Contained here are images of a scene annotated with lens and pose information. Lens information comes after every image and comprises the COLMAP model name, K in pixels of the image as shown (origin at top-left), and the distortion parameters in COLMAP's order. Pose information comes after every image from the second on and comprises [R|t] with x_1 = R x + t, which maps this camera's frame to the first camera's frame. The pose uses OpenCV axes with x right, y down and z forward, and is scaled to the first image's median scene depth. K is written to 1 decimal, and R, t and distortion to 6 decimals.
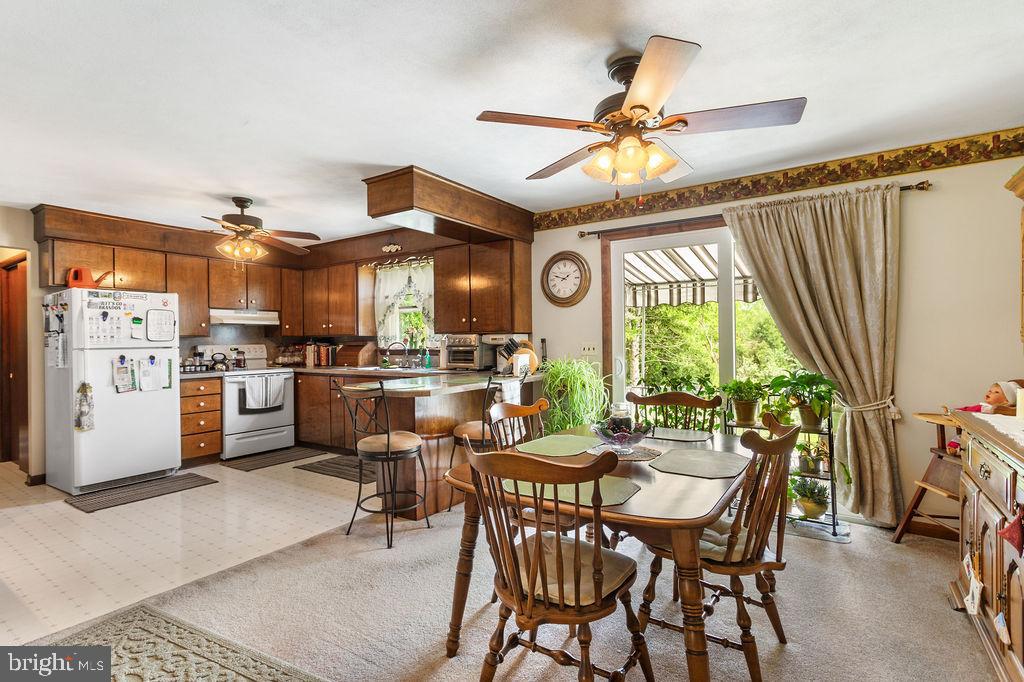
lens RADIAL K [[493.2, 0, 512.0], [0, 493.2, 341.0], [0, 0, 1]] dist [-0.000355, -0.000122]
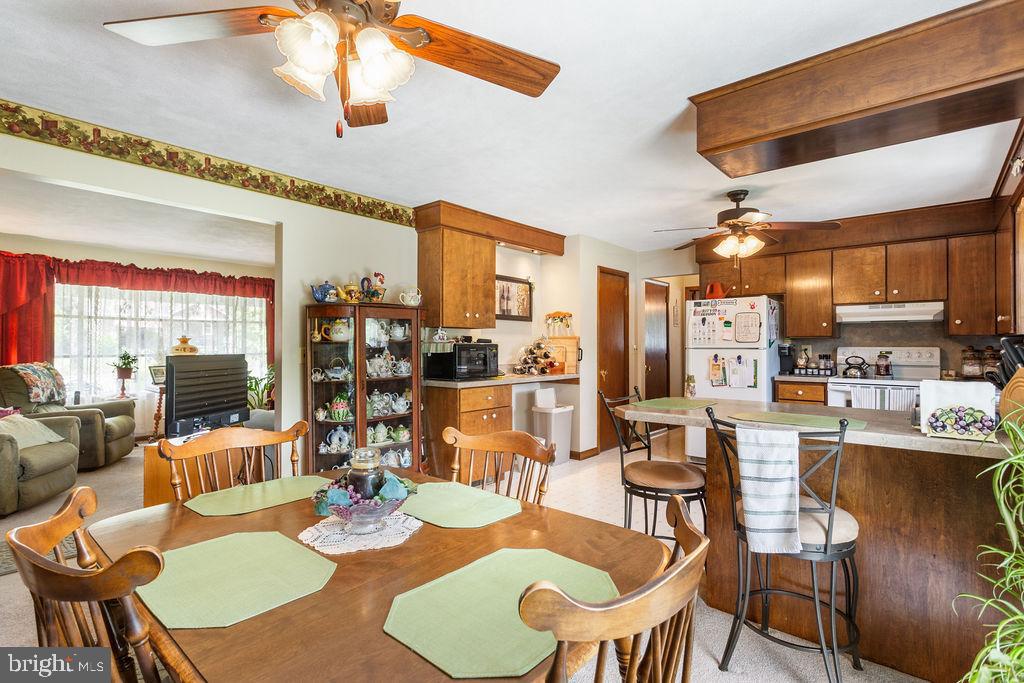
lens RADIAL K [[493.2, 0, 512.0], [0, 493.2, 341.5], [0, 0, 1]] dist [-0.000355, -0.000122]
pose [[-0.119175, 0.003874, -0.992866, 0.359918], [0.000311, 0.999992, 0.003865, -0.005139], [0.992873, 0.000152, -0.119176, 0.559696]]
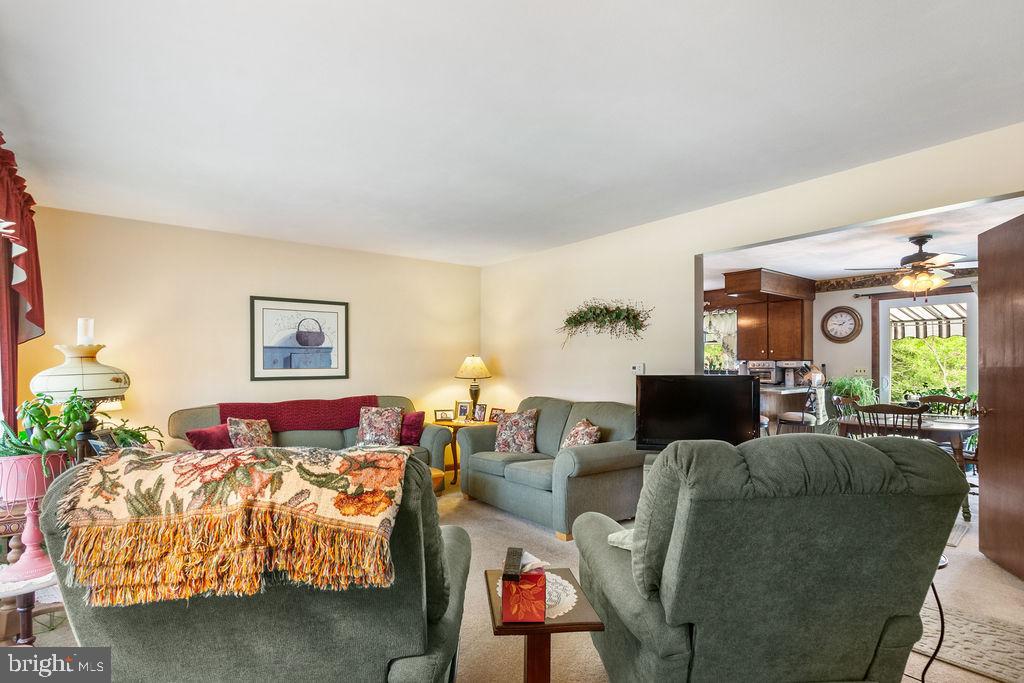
lens RADIAL K [[505.8, 0, 515.4], [0, 505.8, 367.3], [0, 0, 1]] dist [-0.000326, 0.000234]
pose [[0.950791, 0.011073, -0.309636, -0.323346], [-0.009460, 0.999933, 0.006712, 0.003716], [0.309689, -0.003453, 0.950832, -0.703657]]
